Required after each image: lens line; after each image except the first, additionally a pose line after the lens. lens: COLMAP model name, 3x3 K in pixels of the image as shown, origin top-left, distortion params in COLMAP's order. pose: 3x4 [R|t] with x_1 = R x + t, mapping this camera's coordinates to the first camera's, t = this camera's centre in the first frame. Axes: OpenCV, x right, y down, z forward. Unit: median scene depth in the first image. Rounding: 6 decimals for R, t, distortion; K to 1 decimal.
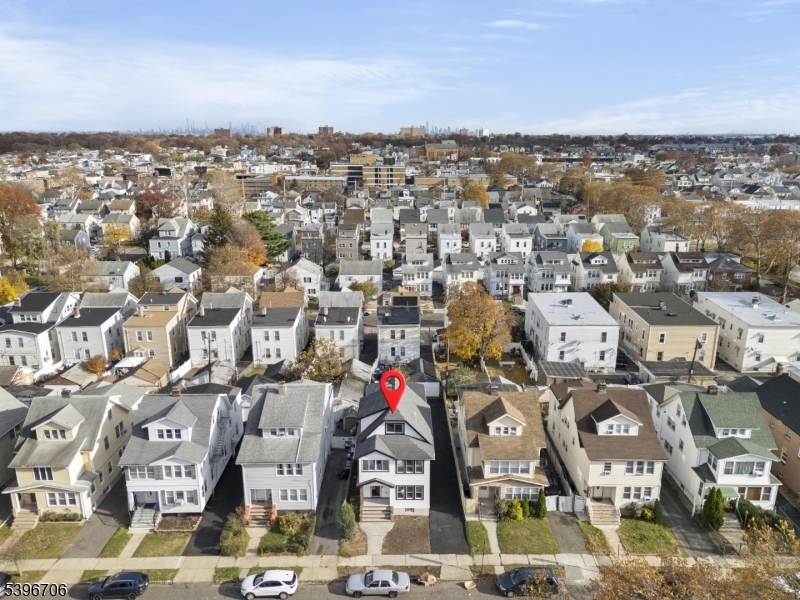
lens RADIAL K [[576.0, 0, 400.4], [0, 576.0, 301.6], [0, 0, 1]] dist [0.065591, -0.016109]
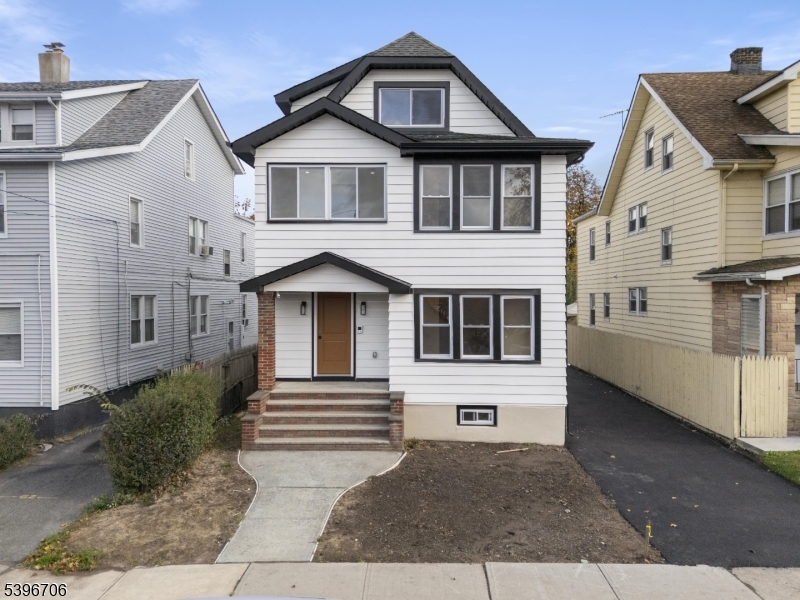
lens RADIAL K [[576.0, 0, 401.1], [0, 576.0, 299.5], [0, 0, 1]] dist [0.065591, -0.016109]
pose [[0.999176, 0.003552, -0.040436, -0.004322], [-0.014089, 0.964581, -0.263411, 0.375055], [0.038068, 0.263763, 0.963836, 0.772732]]
